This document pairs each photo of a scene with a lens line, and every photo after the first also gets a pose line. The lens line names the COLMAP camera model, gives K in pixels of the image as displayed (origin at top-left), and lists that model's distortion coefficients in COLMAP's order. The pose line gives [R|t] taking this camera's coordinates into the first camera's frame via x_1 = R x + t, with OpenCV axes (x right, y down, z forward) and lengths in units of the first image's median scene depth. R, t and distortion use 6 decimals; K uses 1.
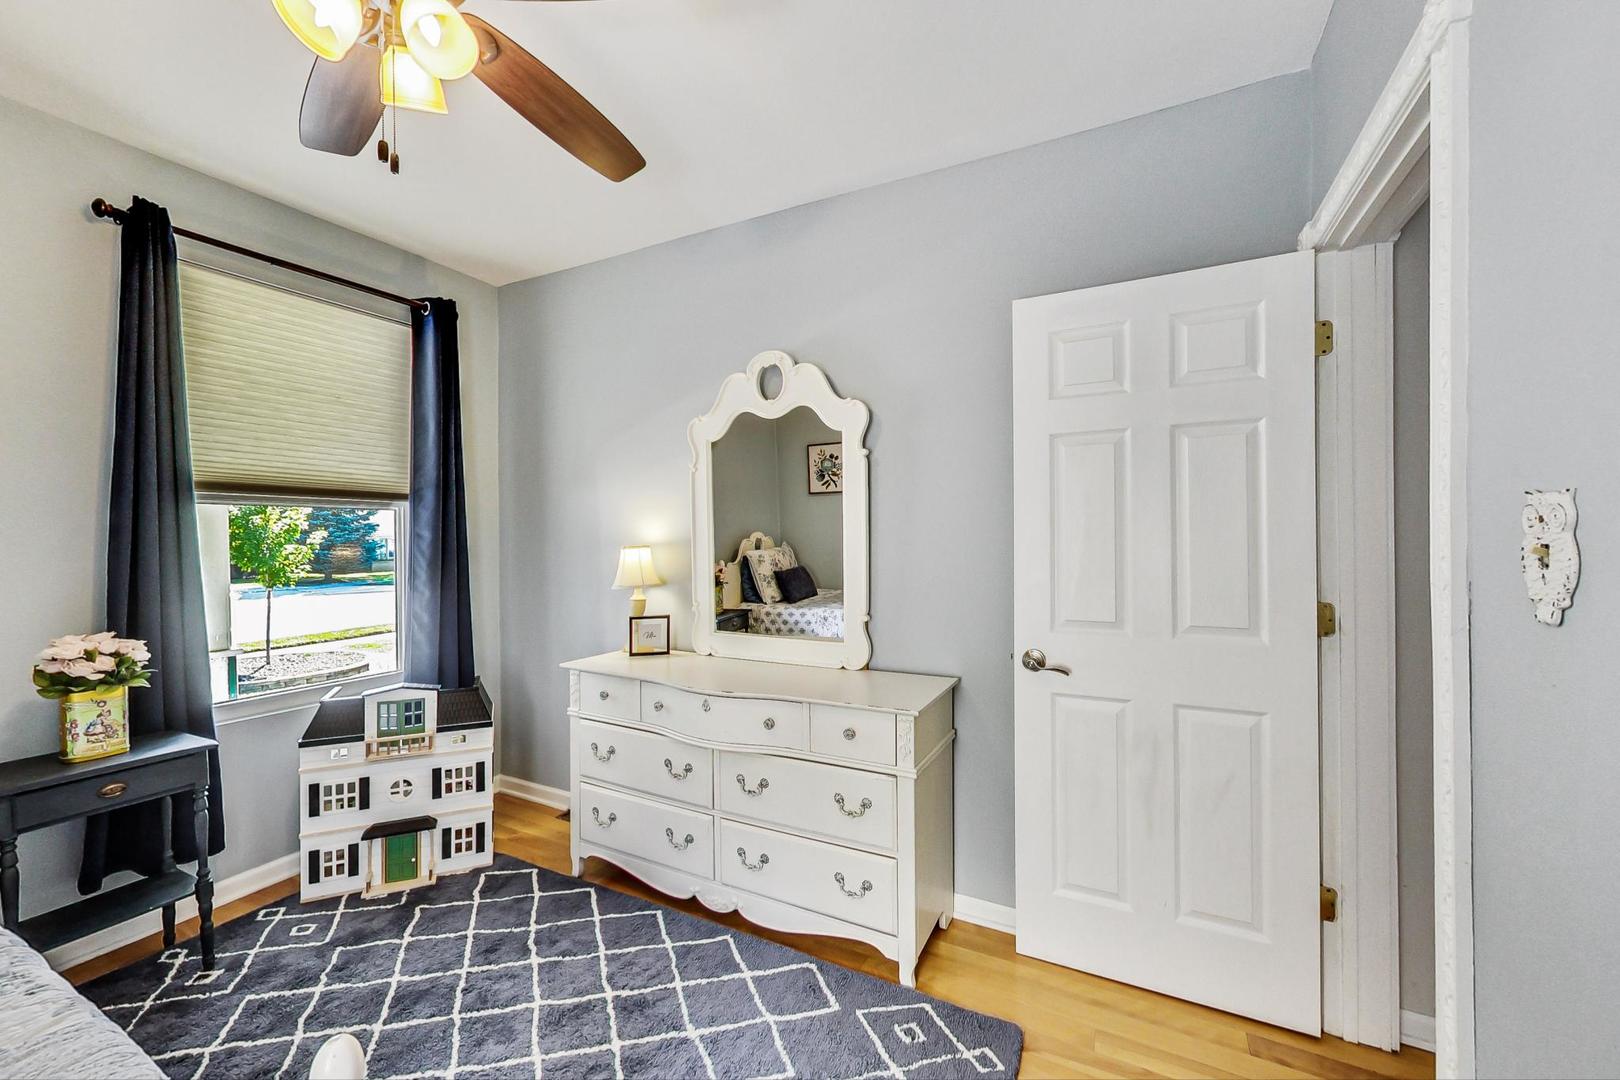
lens RADIAL K [[632.5, 0, 811.4], [0, 632.5, 532.5], [0, 0, 1]] dist [0.000515, 0.000215]
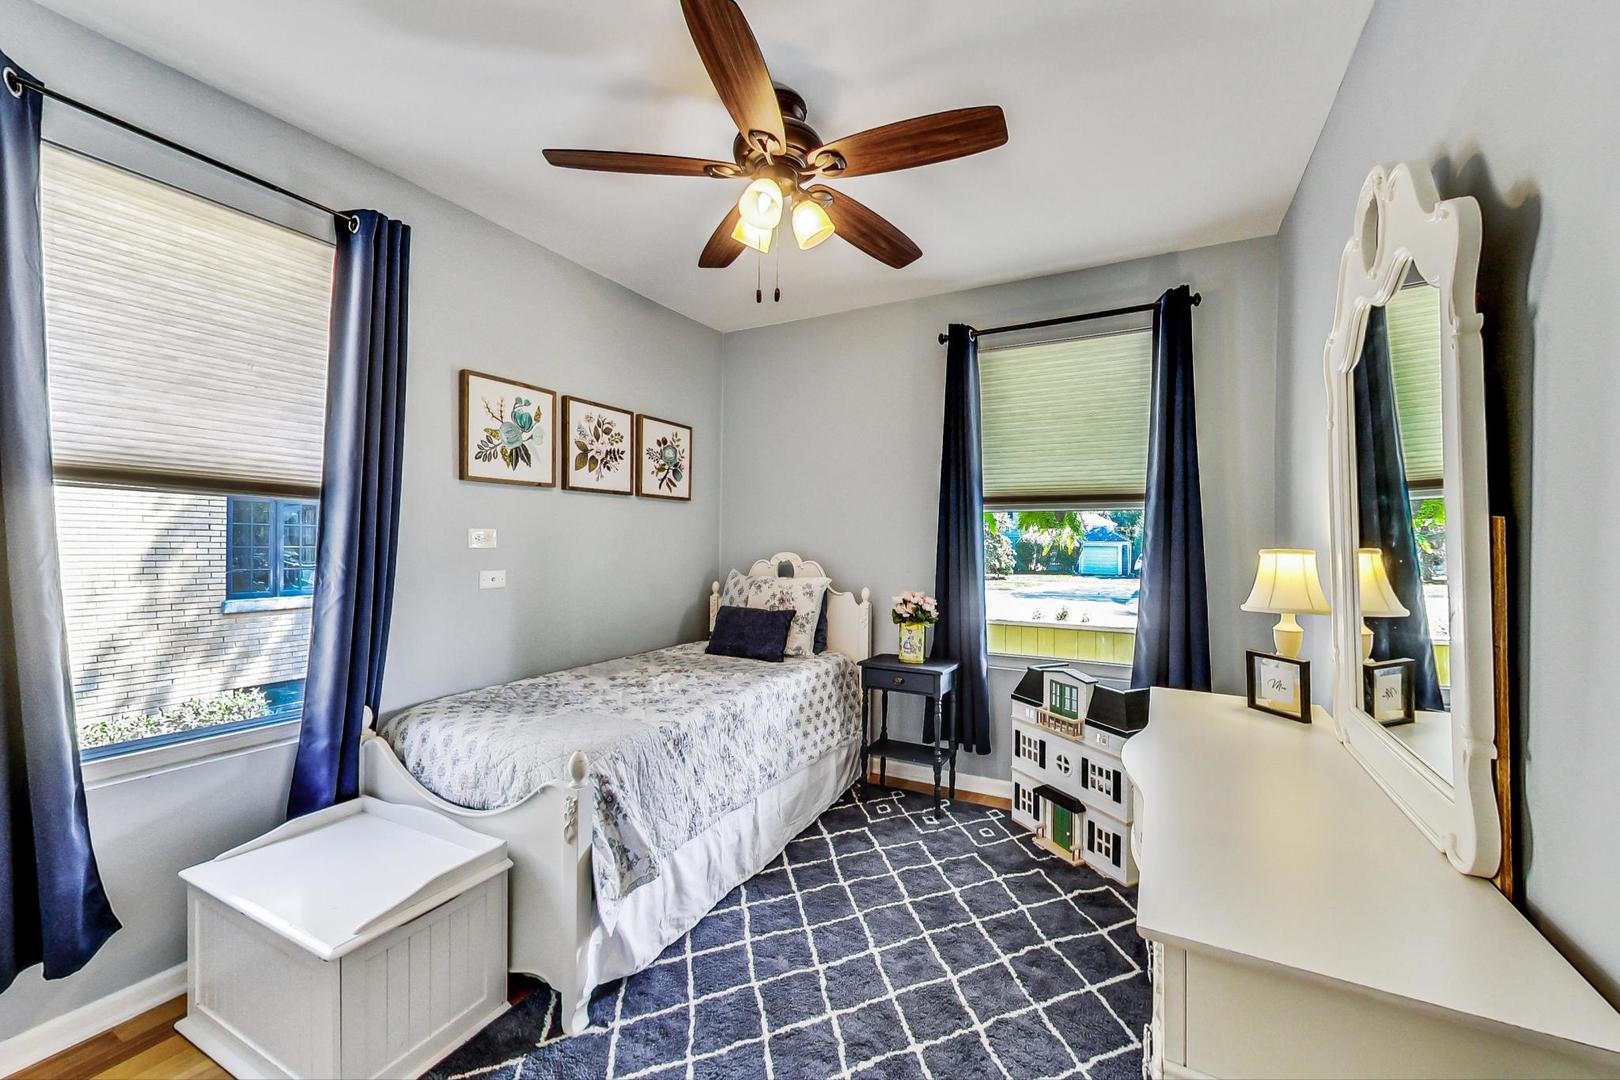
lens RADIAL K [[632.5, 0, 813.5], [0, 632.5, 531.3], [0, 0, 1]] dist [0.000515, 0.000215]
pose [[-0.015705, -0.007346, -0.999850, 0.500015], [-0.003121, 0.999968, -0.007298, 0.009211], [0.999872, 0.003006, -0.015727, 0.624177]]
